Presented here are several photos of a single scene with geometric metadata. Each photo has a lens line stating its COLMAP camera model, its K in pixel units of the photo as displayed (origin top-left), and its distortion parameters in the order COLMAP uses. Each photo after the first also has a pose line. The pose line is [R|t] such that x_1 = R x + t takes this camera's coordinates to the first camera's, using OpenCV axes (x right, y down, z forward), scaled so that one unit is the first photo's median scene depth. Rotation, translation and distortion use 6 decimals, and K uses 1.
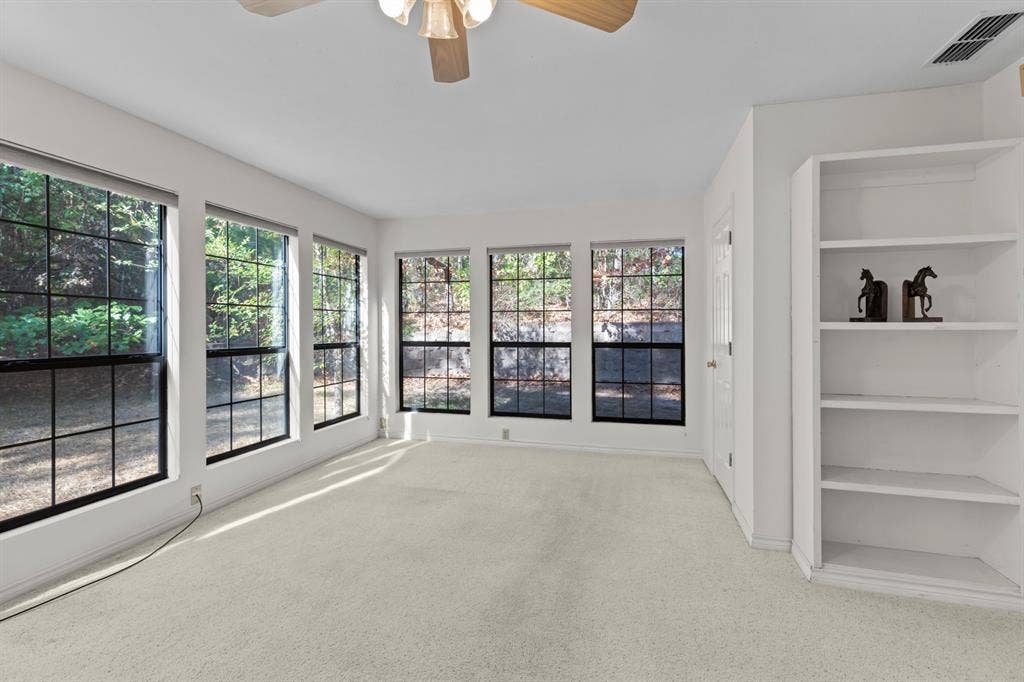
lens RADIAL K [[453.1, 0, 510.2], [0, 453.1, 330.0], [0, 0, 1]] dist [0.003191, 0.000165]
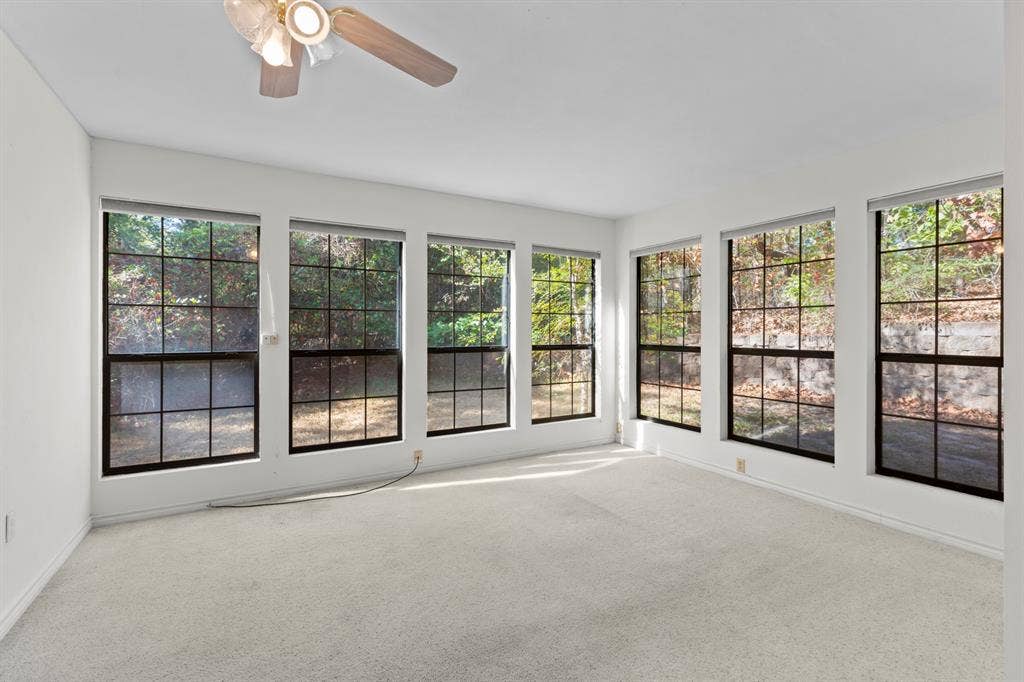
lens RADIAL K [[453.1, 0, 510.2], [0, 453.1, 330.0], [0, 0, 1]] dist [0.003191, 0.000165]
pose [[0.705752, -0.000875, -0.708458, 0.252390], [-0.002860, 0.999988, -0.004085, -0.000619], [0.708453, 0.004909, 0.705741, 0.151760]]
